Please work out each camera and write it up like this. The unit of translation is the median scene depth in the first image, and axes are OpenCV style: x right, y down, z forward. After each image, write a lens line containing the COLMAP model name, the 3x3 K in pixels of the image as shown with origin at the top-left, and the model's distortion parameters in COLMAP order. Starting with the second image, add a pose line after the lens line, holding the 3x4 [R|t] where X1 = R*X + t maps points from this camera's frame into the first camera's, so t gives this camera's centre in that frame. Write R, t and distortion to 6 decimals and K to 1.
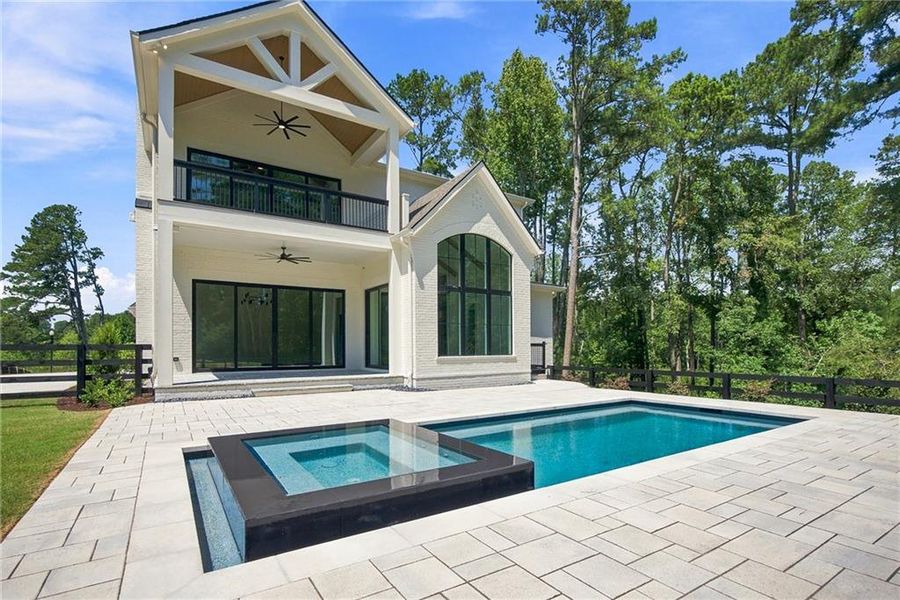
lens RADIAL K [[435.9, 0, 446.5], [0, 435.9, 340.8], [0, 0, 1]] dist [-0.002969, -0.000245]
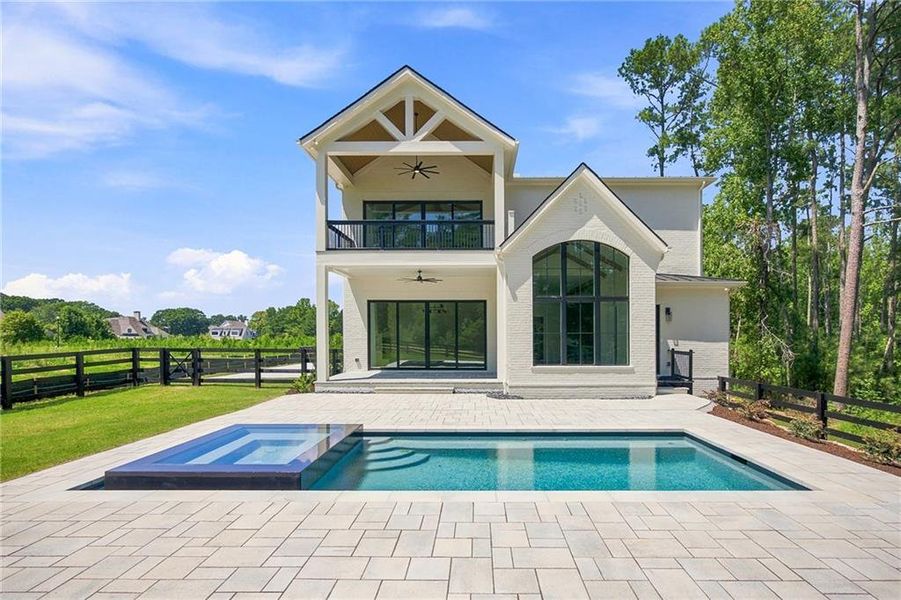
lens RADIAL K [[438.1, 0, 468.3], [0, 438.1, 337.4], [0, 0, 1]] dist [-0.002103, -0.000382]
pose [[0.835249, 0.004938, -0.549850, 0.409591], [0.004960, 0.999851, 0.016513, -0.047961], [0.549850, -0.016520, 0.835100, 0.047616]]
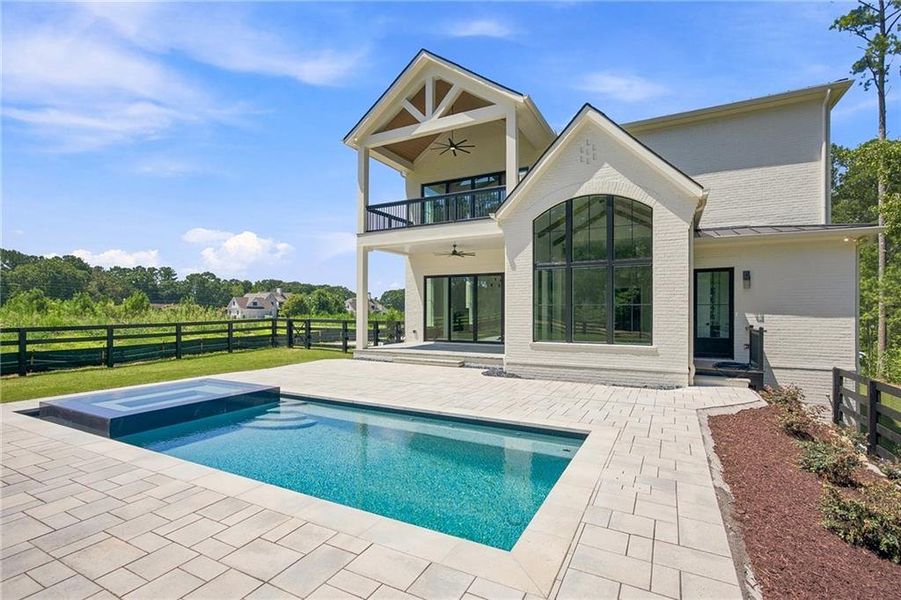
lens RADIAL K [[415.6, 0, 451.0], [0, 415.6, 307.7], [0, 0, 1]] dist [0.000219, 0.000580]
pose [[0.493498, -0.004570, -0.869735, 0.641786], [0.007610, 0.999971, -0.000936, -0.035521], [0.869714, -0.006157, 0.493518, 0.401665]]
